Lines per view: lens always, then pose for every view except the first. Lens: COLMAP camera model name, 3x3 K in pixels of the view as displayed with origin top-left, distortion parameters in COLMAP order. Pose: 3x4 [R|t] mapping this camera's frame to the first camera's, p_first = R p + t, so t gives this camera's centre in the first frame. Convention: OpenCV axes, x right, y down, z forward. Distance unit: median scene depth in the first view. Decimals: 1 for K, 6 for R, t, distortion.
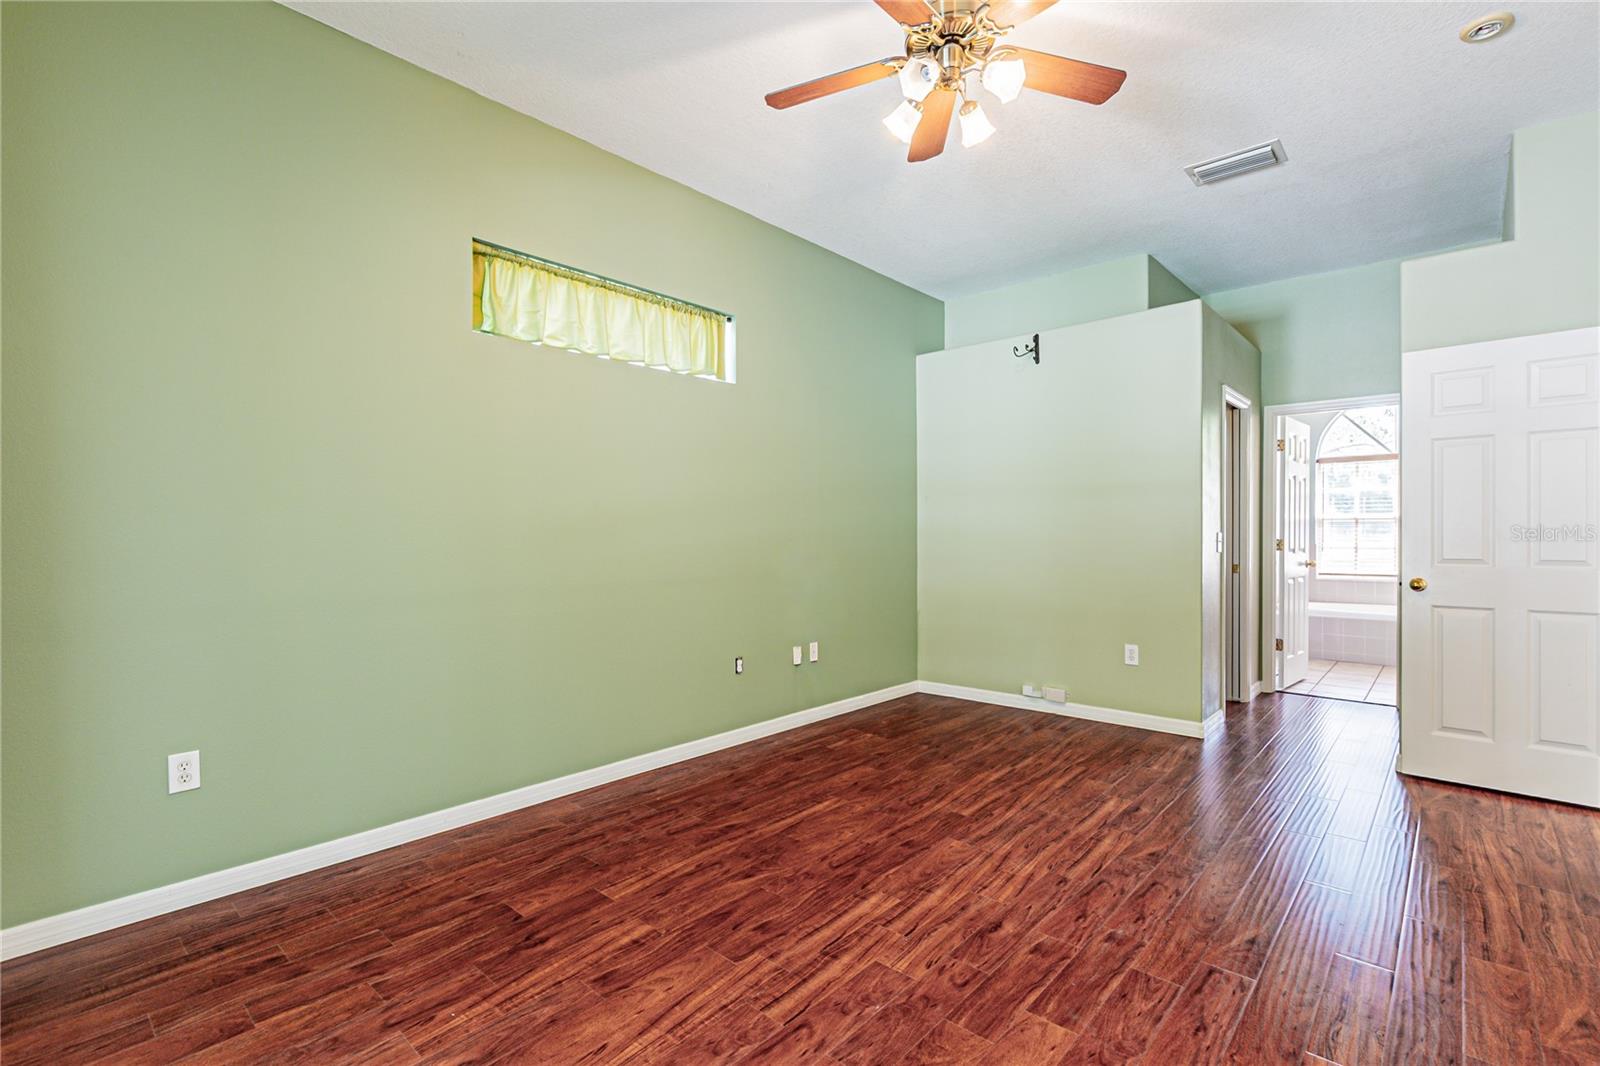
lens RADIAL K [[727.5, 0, 792.1], [0, 727.5, 536.8], [0, 0, 1]] dist [-0.004150, -0.000148]
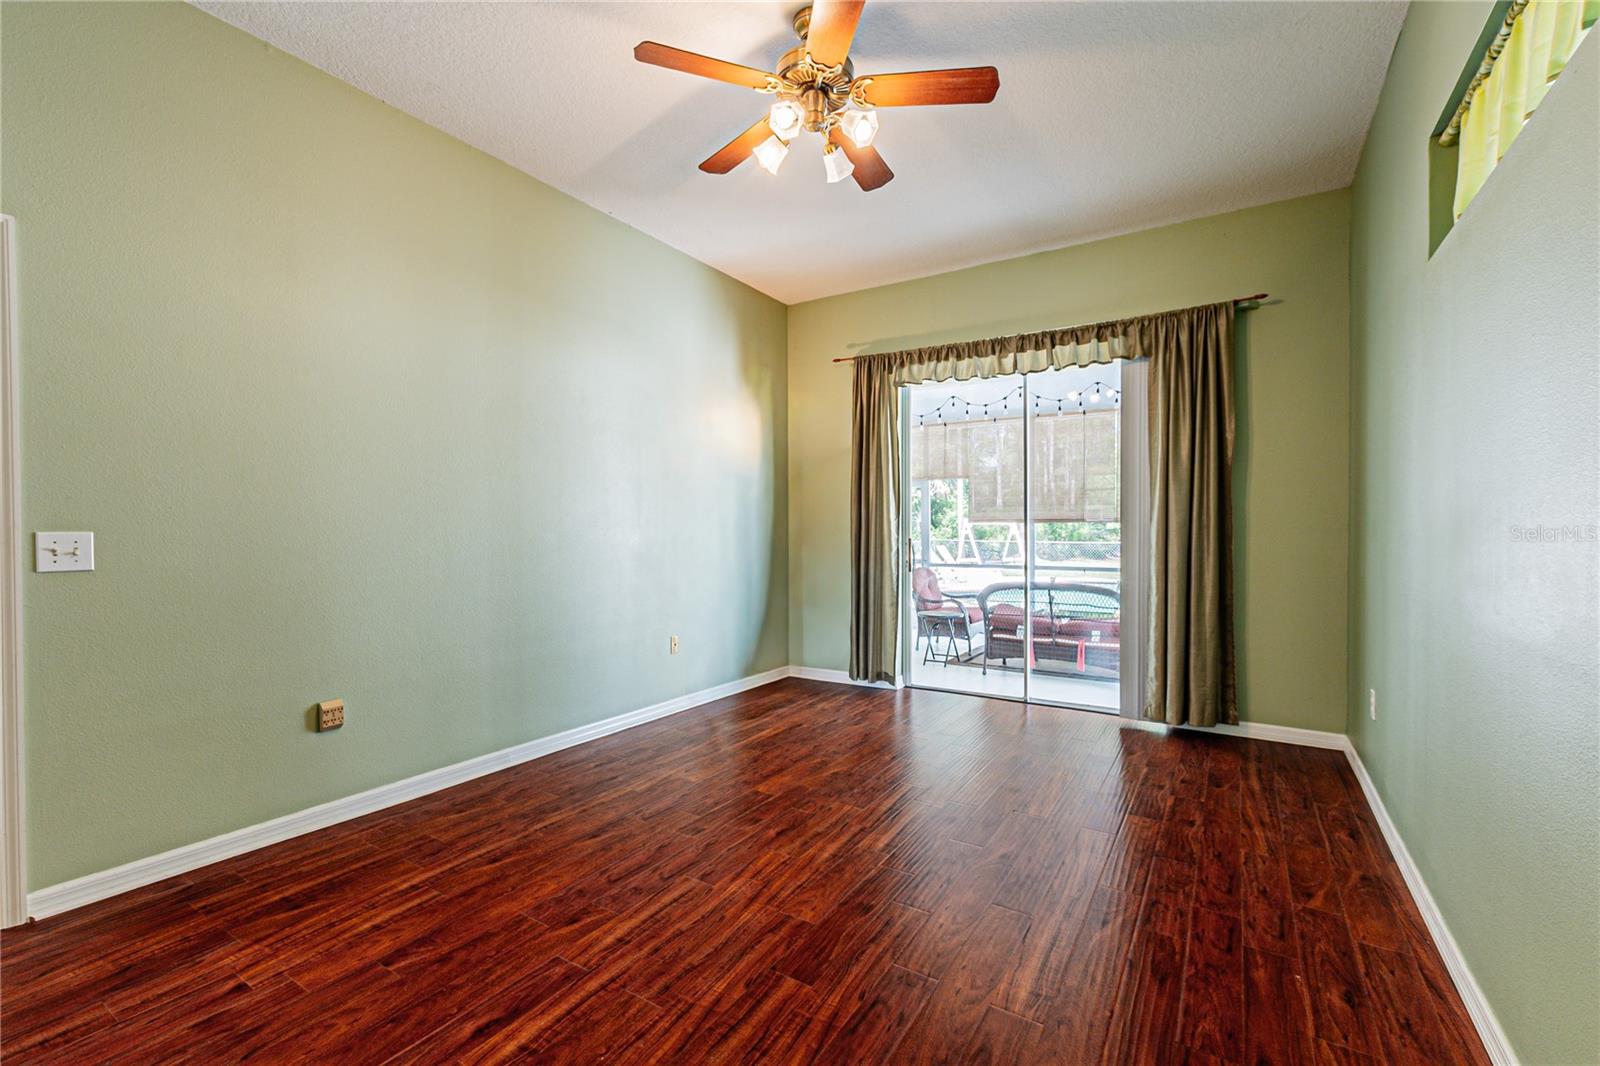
lens RADIAL K [[690.3, 0, 799.6], [0, 690.3, 529.7], [0, 0, 1]] dist [0.004868, 0.000940]
pose [[-0.983325, 0.004022, -0.181814, 0.369026], [0.003350, 0.999986, 0.004001, -0.007291], [0.181827, 0.003325, -0.983325, 1.737103]]
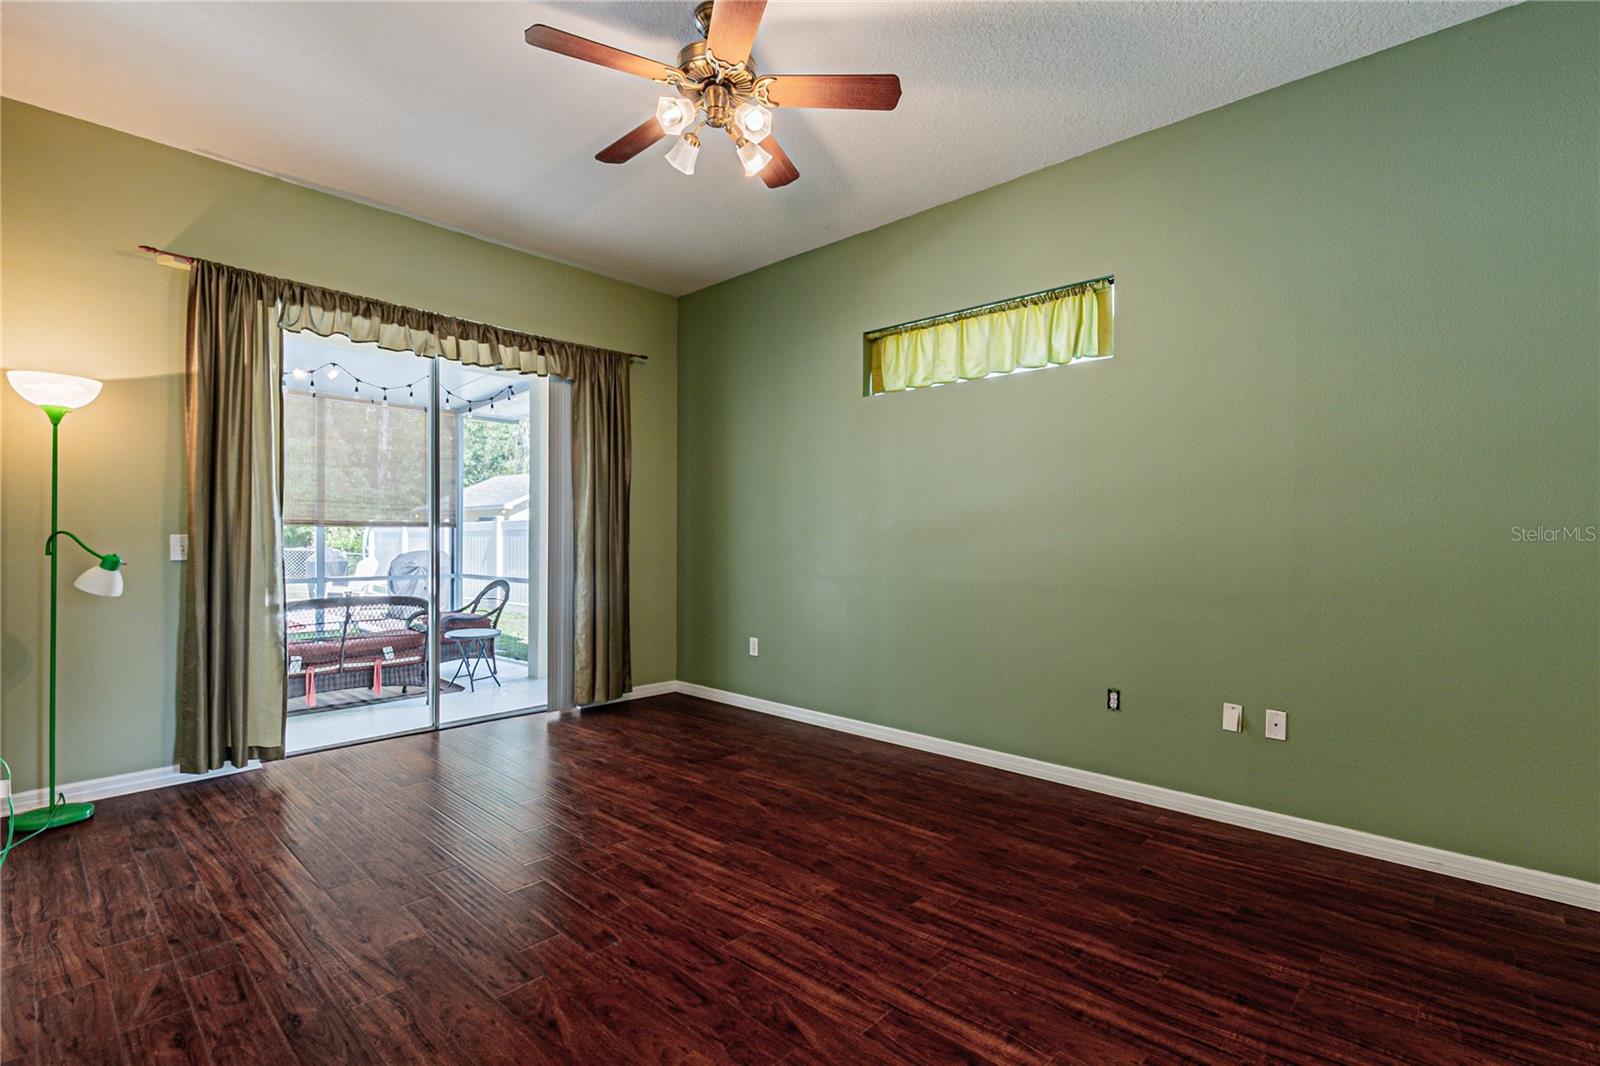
lens RADIAL K [[727.5, 0, 805.1], [0, 727.5, 536.0], [0, 0, 1]] dist [-0.004150, -0.000148]
pose [[-0.001533, 0.002111, -0.999997, 1.102762], [-0.010215, 0.999946, 0.002126, -0.008332], [0.999947, 0.010219, -0.001511, 0.965720]]
